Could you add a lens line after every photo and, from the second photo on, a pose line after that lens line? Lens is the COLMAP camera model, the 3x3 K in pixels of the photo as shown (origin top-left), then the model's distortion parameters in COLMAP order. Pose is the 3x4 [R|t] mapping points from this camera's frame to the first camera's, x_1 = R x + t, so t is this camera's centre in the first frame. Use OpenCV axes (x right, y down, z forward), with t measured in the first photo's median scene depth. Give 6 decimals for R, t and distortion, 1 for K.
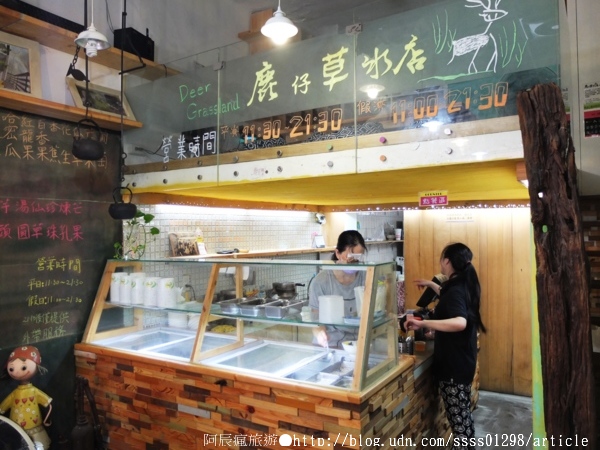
lens RADIAL K [[467.3, 0, 311.0], [0, 467.3, 226.5], [0, 0, 1]] dist [-0.046508, 0.028273]
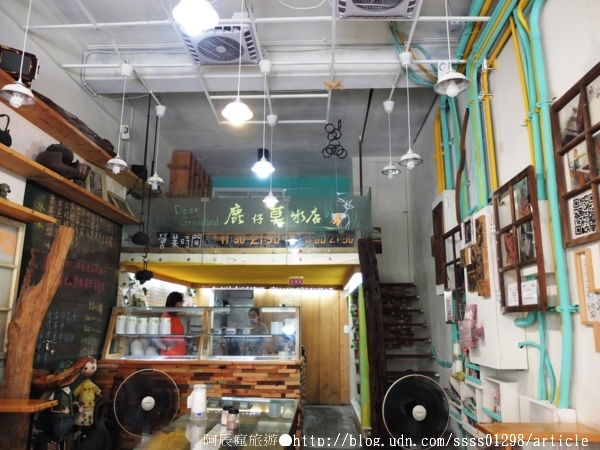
lens RADIAL K [[467.3, 0, 301.4], [0, 467.3, 228.8], [0, 0, 1]] dist [-0.046508, 0.028273]
pose [[0.877384, 0.111806, 0.466581, -0.794516], [-0.022908, 0.981122, -0.192028, 0.123868], [-0.479243, 0.157794, 0.863382, -0.839023]]
